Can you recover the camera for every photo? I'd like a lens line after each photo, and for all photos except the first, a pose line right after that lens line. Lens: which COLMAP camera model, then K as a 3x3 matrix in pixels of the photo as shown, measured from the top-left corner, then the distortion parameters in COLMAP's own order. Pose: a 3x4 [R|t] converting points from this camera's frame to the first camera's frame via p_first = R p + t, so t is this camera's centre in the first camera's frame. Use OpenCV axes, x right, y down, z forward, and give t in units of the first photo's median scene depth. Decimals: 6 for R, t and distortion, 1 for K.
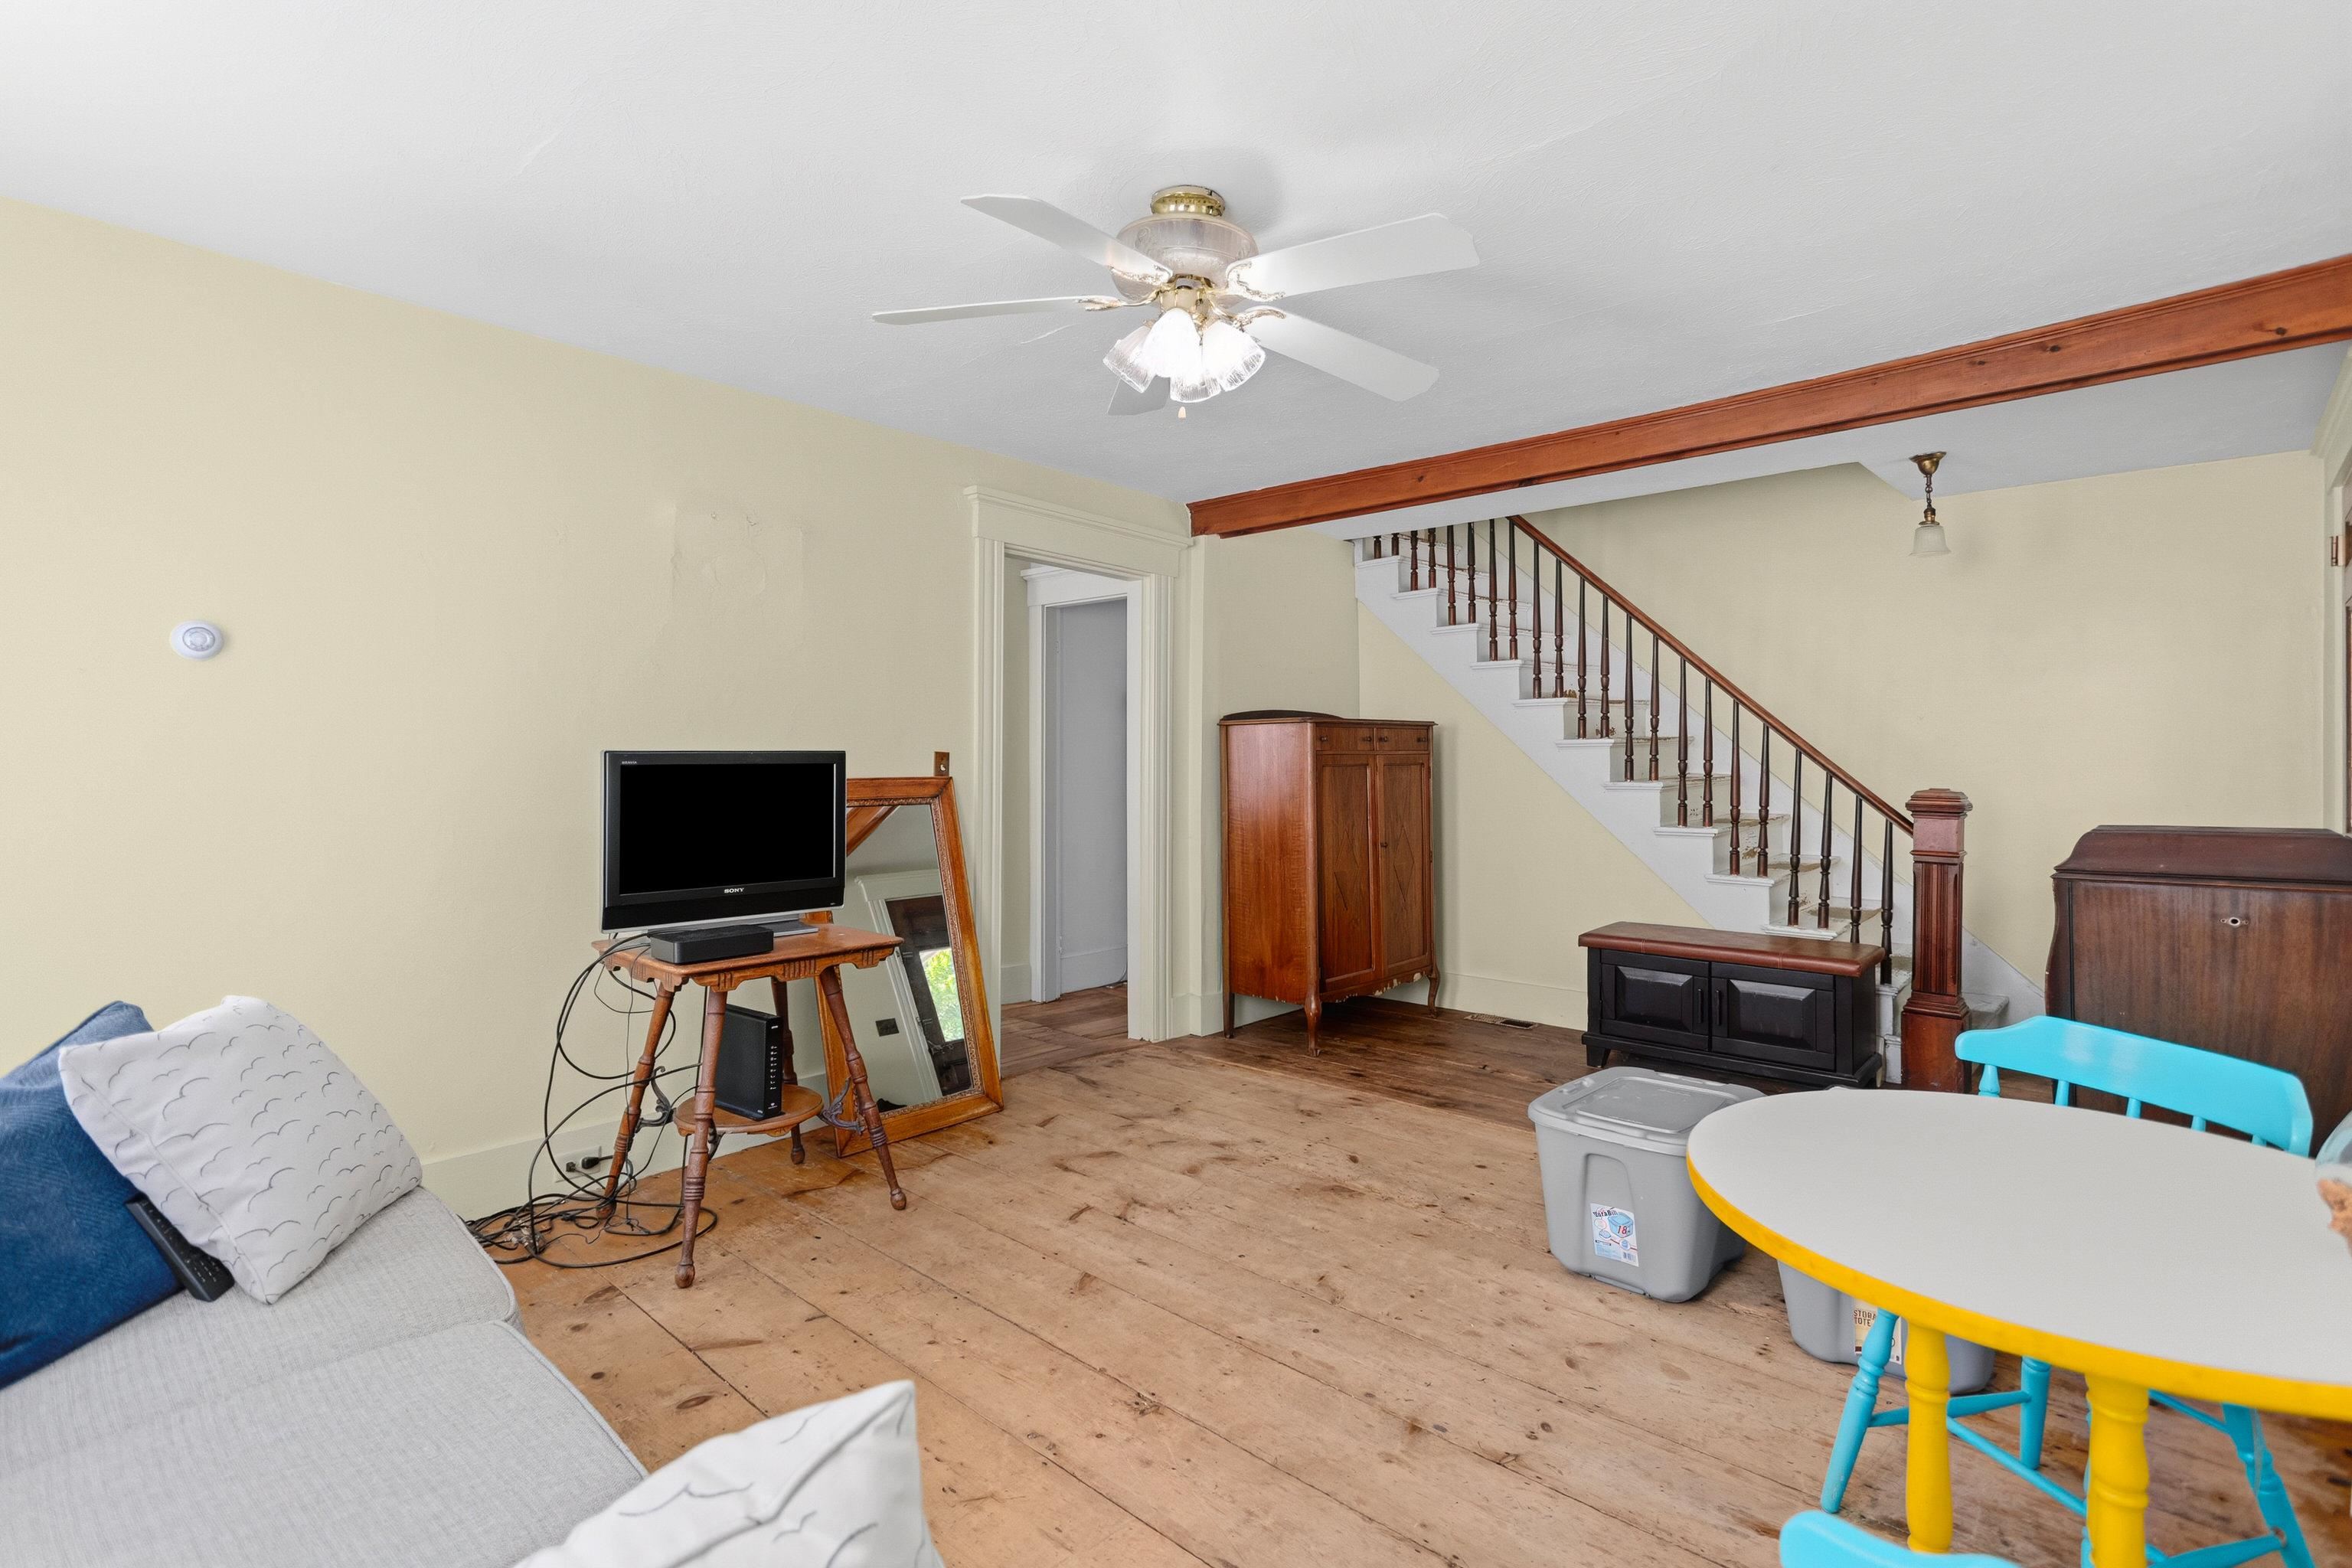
lens RADIAL K [[1107.2, 0, 1187.2], [0, 1107.2, 769.5], [0, 0, 1]] dist [-0.002378, 0.000276]
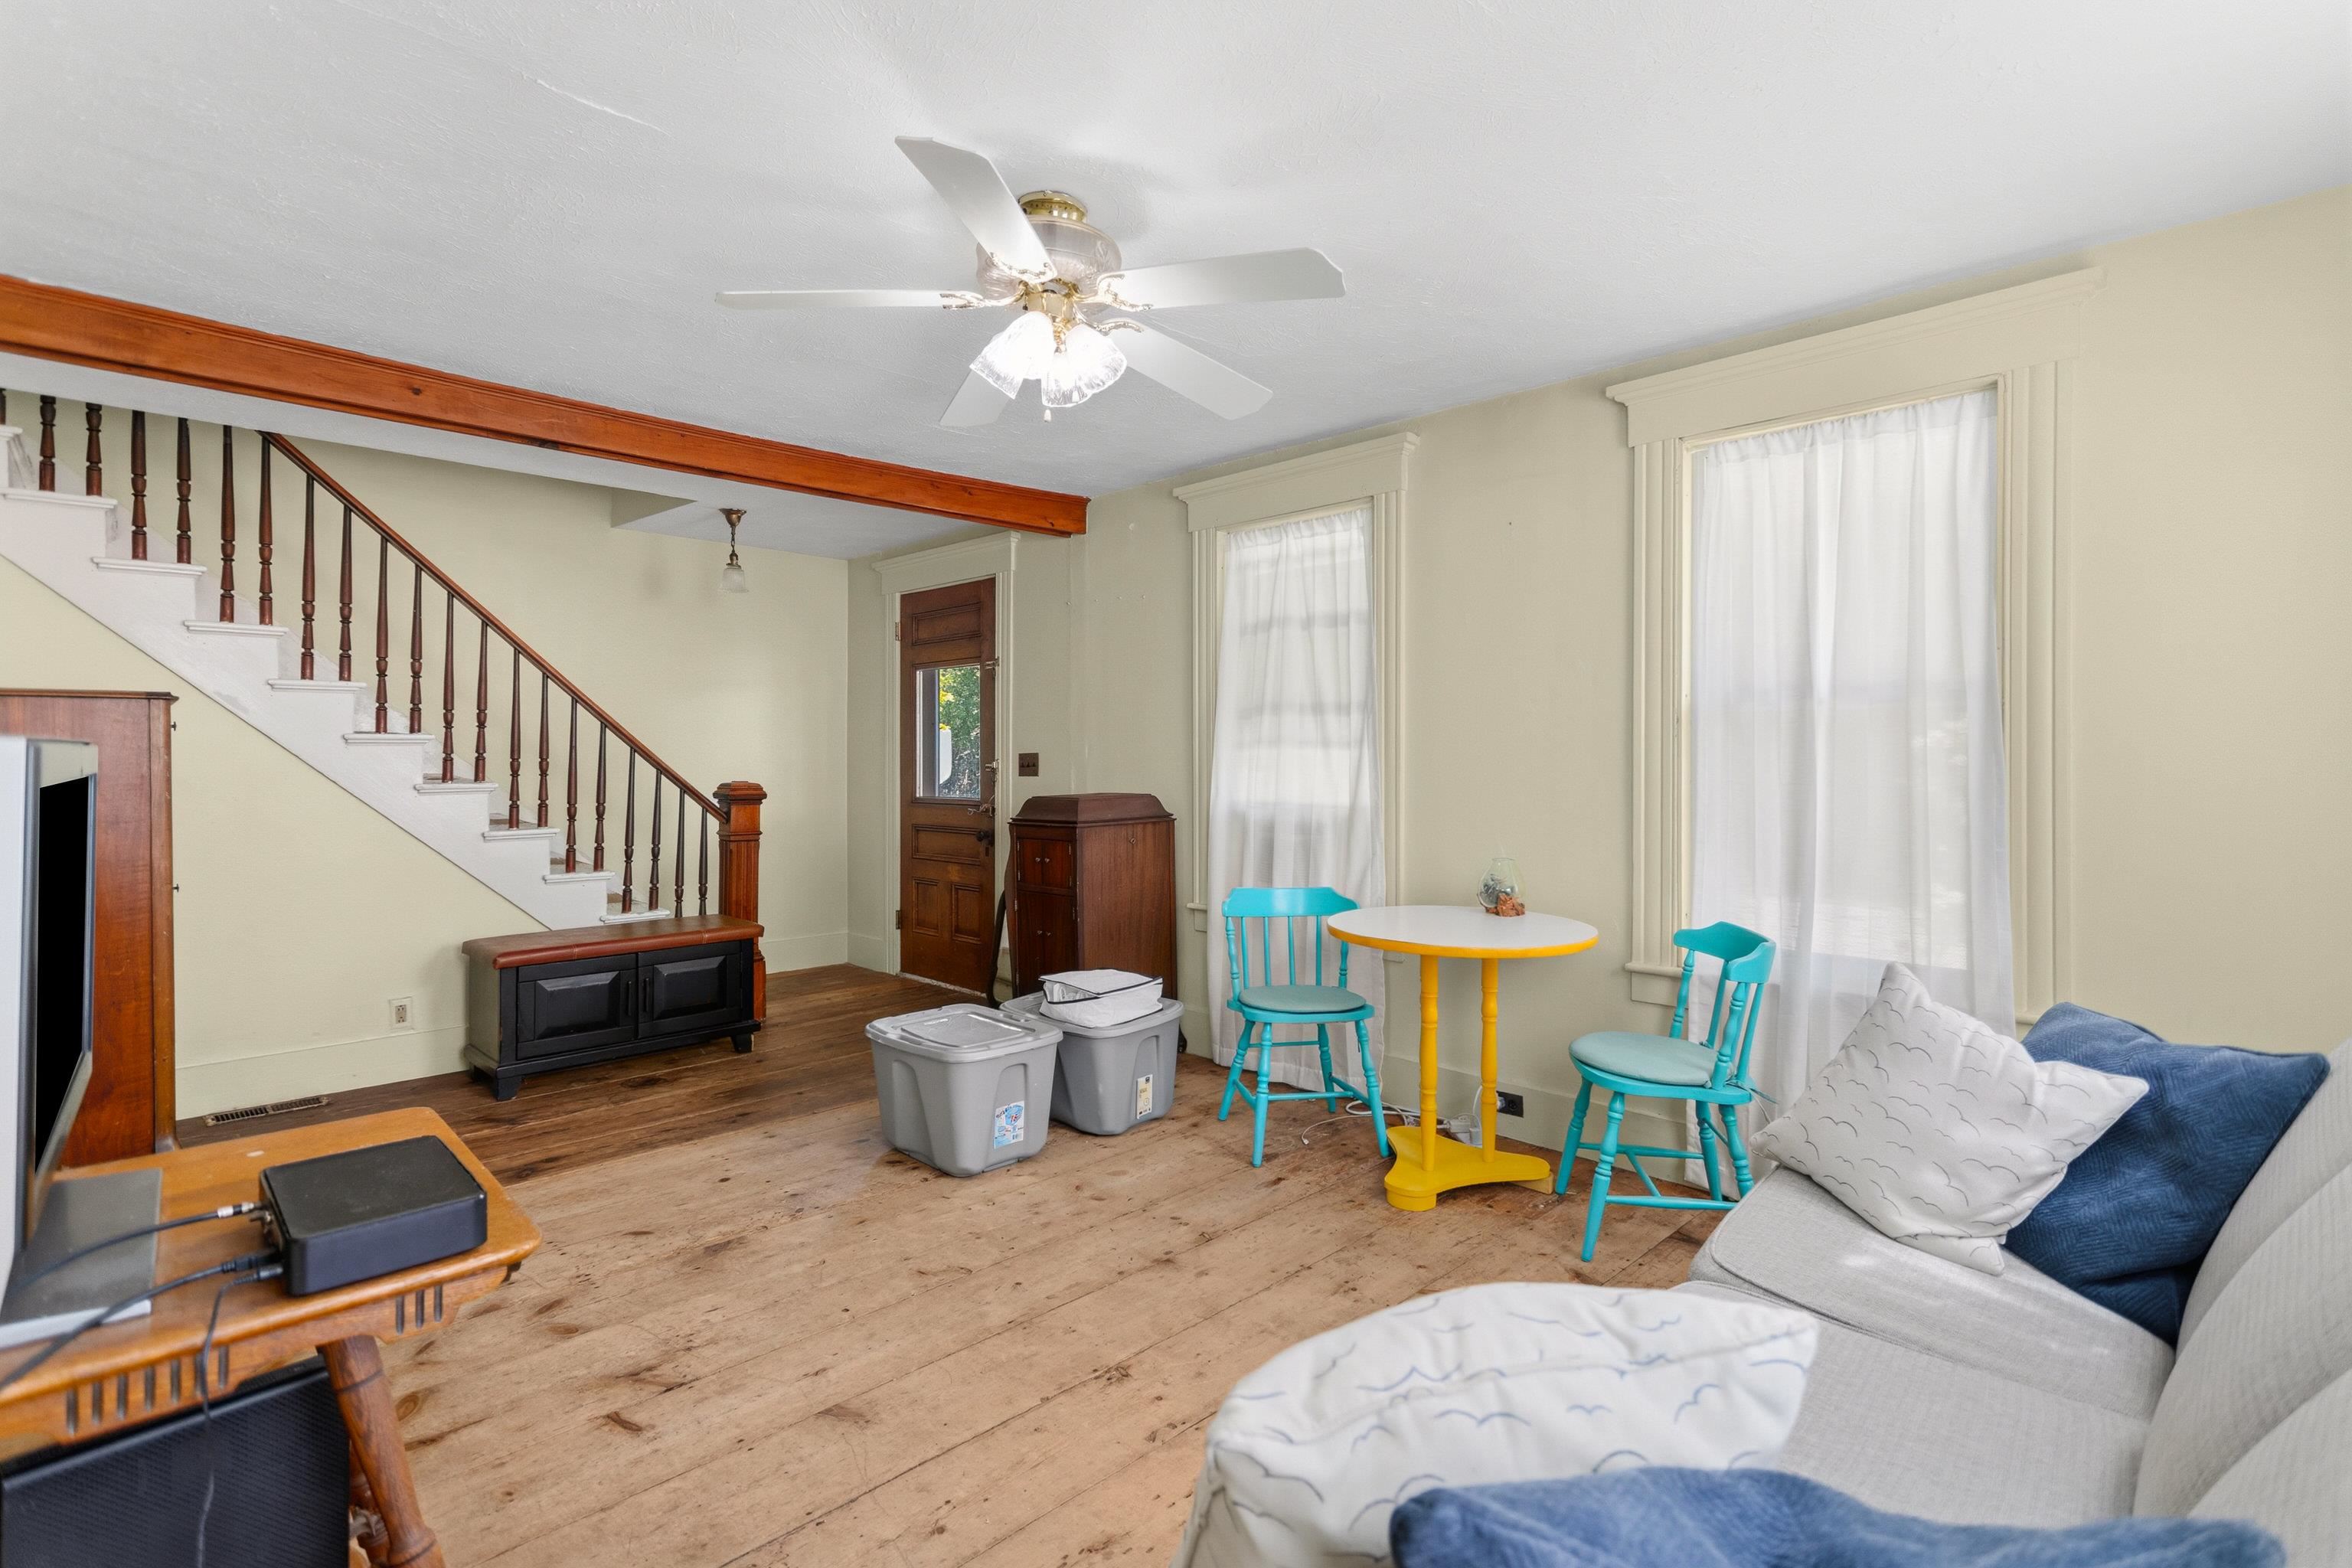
lens RADIAL K [[1107.2, 0, 1187.4], [0, 1107.2, 769.7], [0, 0, 1]] dist [-0.002378, 0.000276]
pose [[0.044590, -0.009875, 0.998957, -0.538970], [0.009229, 0.999913, 0.009473, -0.002475], [-0.998963, 0.008797, 0.044678, 0.442185]]
